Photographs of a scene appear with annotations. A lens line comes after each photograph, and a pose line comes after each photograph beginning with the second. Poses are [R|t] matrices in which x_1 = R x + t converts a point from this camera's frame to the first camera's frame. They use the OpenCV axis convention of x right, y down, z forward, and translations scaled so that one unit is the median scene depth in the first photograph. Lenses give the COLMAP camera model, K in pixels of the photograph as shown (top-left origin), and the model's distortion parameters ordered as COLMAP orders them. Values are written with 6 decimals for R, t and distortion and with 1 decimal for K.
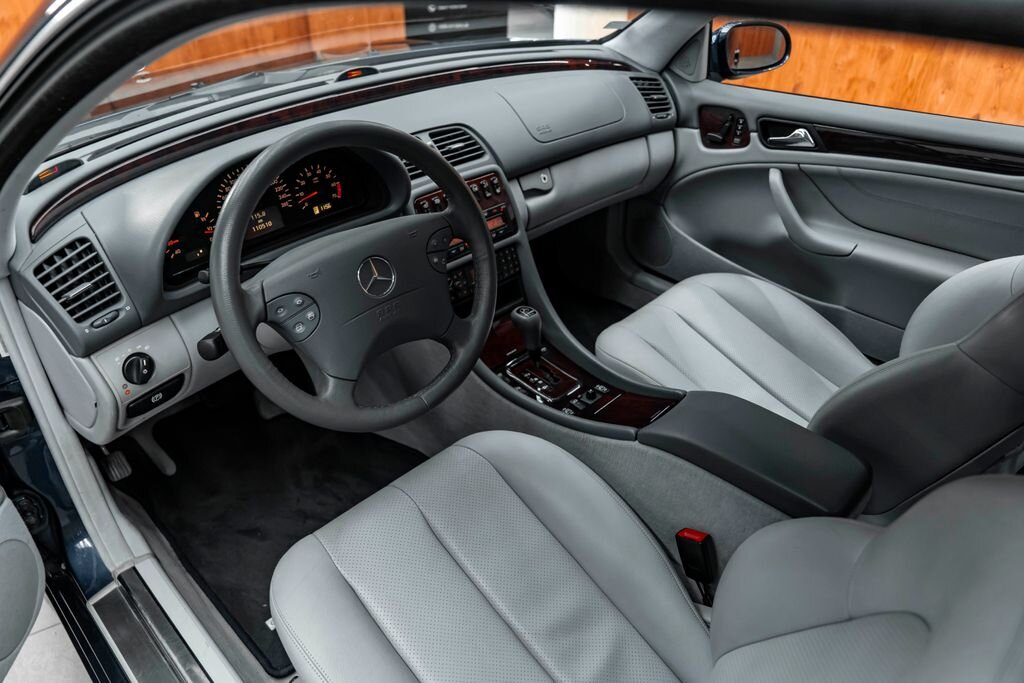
lens RADIAL K [[699.3, 0, 501.1], [0, 699.3, 345.2], [0, 0, 1]] dist [-0.022252, 0.009741]
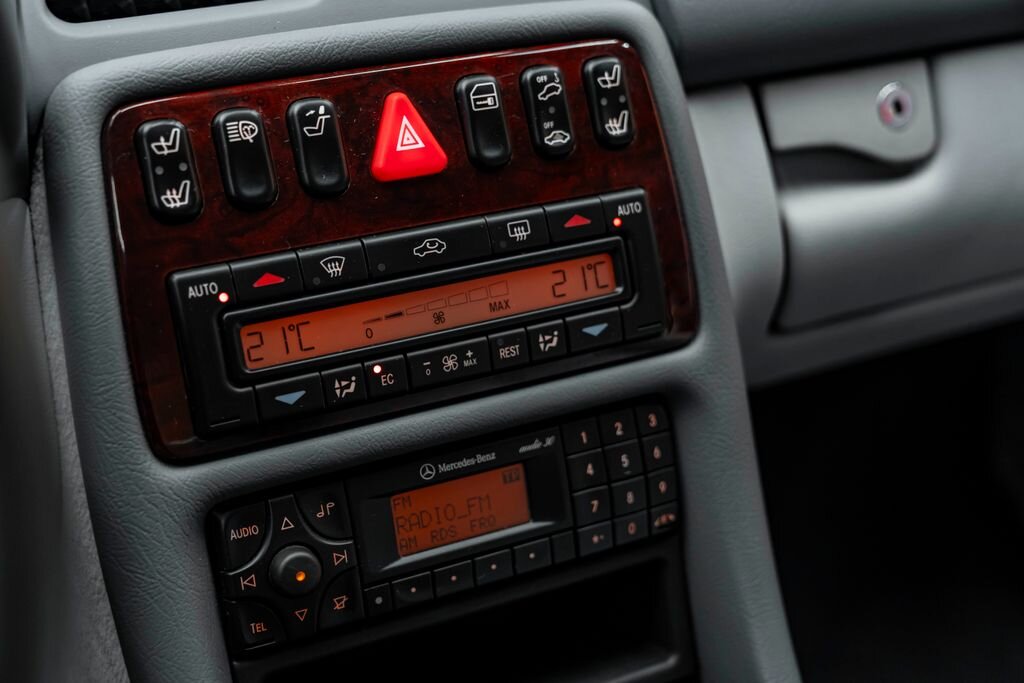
lens RADIAL K [[1486.8, 0, 512.0], [0, 1486.8, 341.5], [0, 0, 1]] dist [0.019014, -0.084682]
pose [[0.946835, 0.161092, -0.278482, 0.095718], [-0.186523, 0.980150, -0.067193, -0.124603], [0.262130, 0.115564, 0.958088, 0.581614]]
